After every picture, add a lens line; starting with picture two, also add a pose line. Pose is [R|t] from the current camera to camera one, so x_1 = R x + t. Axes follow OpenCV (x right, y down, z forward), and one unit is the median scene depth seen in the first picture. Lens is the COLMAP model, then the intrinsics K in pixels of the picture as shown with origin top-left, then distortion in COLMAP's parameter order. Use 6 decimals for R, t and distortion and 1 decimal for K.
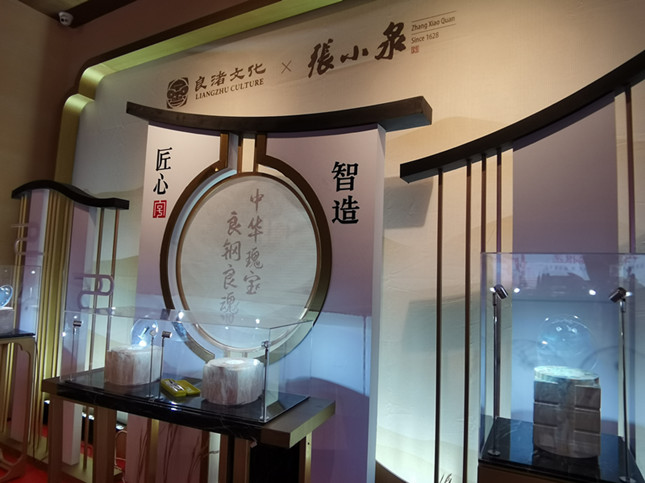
lens RADIAL K [[392.0, 0, 322.5], [0, 392.0, 241.5], [0, 0, 1]] dist [0.049419, -0.000118]
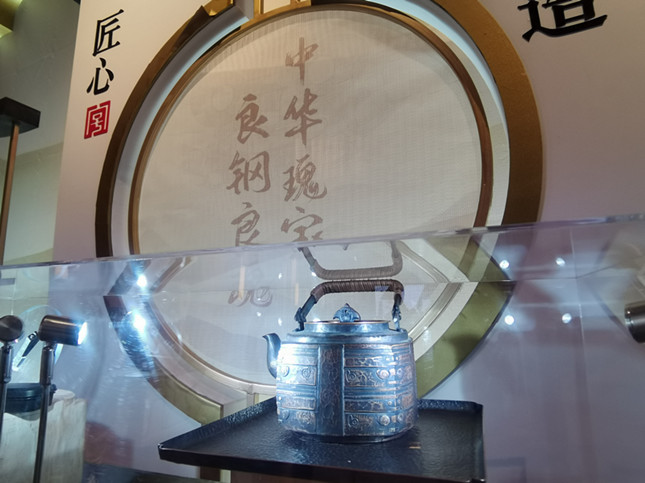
lens RADIAL K [[398.5, 0, 322.5], [0, 398.5, 241.5], [0, 0, 1]] dist [0.004185, -0.050409]
pose [[0.996310, -0.047776, 0.071306, -0.181909], [0.054140, 0.994454, -0.090163, 0.149852], [-0.066602, 0.093691, 0.993371, 0.535830]]
